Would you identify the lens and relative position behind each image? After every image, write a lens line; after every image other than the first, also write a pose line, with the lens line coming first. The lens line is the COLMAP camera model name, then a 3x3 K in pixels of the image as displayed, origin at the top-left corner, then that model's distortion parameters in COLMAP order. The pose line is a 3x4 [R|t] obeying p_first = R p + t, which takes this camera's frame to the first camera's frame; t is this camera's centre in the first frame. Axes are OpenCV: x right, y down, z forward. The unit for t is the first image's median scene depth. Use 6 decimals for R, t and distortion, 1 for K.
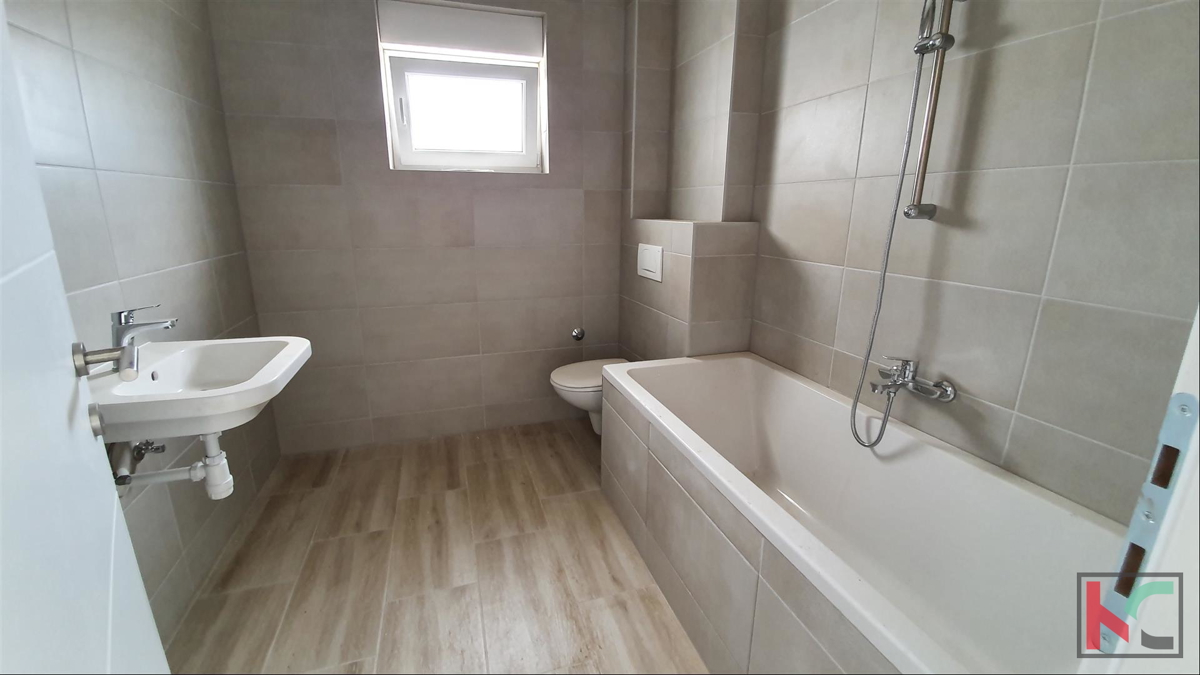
lens RADIAL K [[476.7, 0, 590.5], [0, 476.7, 331.1], [0, 0, 1]] dist [0.014219, -0.013604]
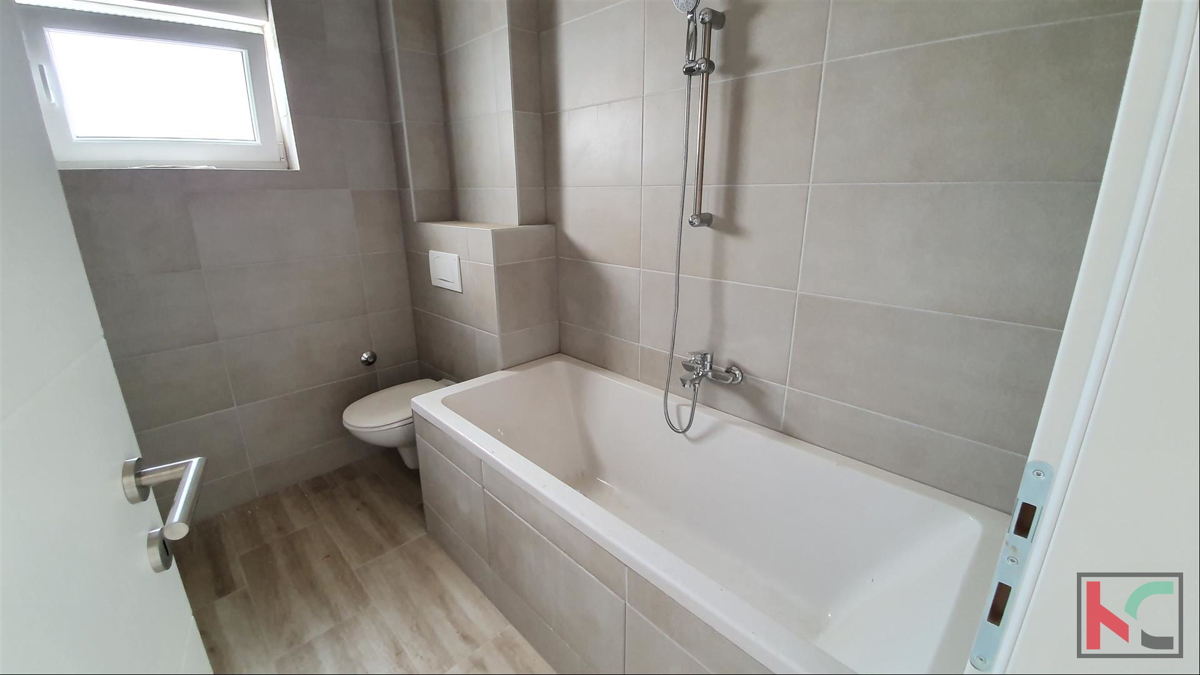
lens RADIAL K [[476.7, 0, 590.5], [0, 476.7, 331.1], [0, 0, 1]] dist [0.014219, -0.013604]
pose [[0.896640, -0.138486, 0.420546, -0.032038], [0.121728, 0.990328, 0.066581, -0.074029], [-0.425699, -0.008507, 0.904825, 0.077270]]
